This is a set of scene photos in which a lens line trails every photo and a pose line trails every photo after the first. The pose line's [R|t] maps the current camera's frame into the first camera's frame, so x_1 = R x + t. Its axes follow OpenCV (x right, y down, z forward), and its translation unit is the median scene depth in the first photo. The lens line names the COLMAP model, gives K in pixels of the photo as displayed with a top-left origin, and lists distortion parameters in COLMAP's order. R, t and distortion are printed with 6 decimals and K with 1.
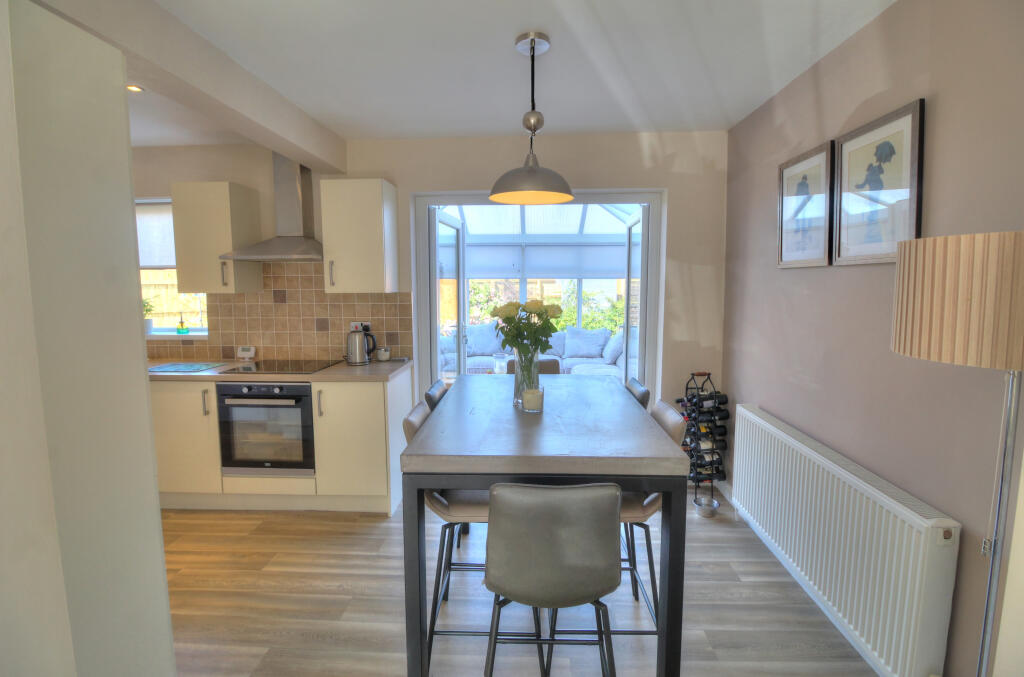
lens RADIAL K [[481.1, 0, 514.1], [0, 481.1, 331.7], [0, 0, 1]] dist [-0.003481, -0.000877]
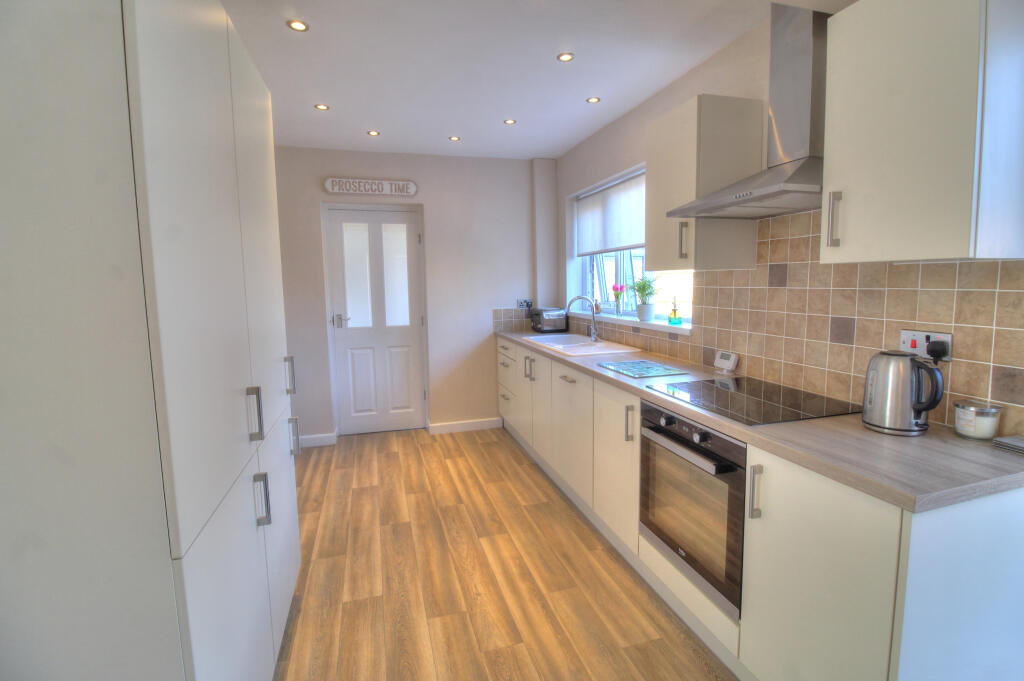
lens RADIAL K [[481.1, 0, 517.2], [0, 481.1, 331.9], [0, 0, 1]] dist [-0.003481, -0.000877]
pose [[0.337528, 0.098960, -0.936099, -0.042106], [-0.083949, 0.993660, 0.074775, -0.022168], [0.937565, 0.053346, 0.343696, 0.516423]]
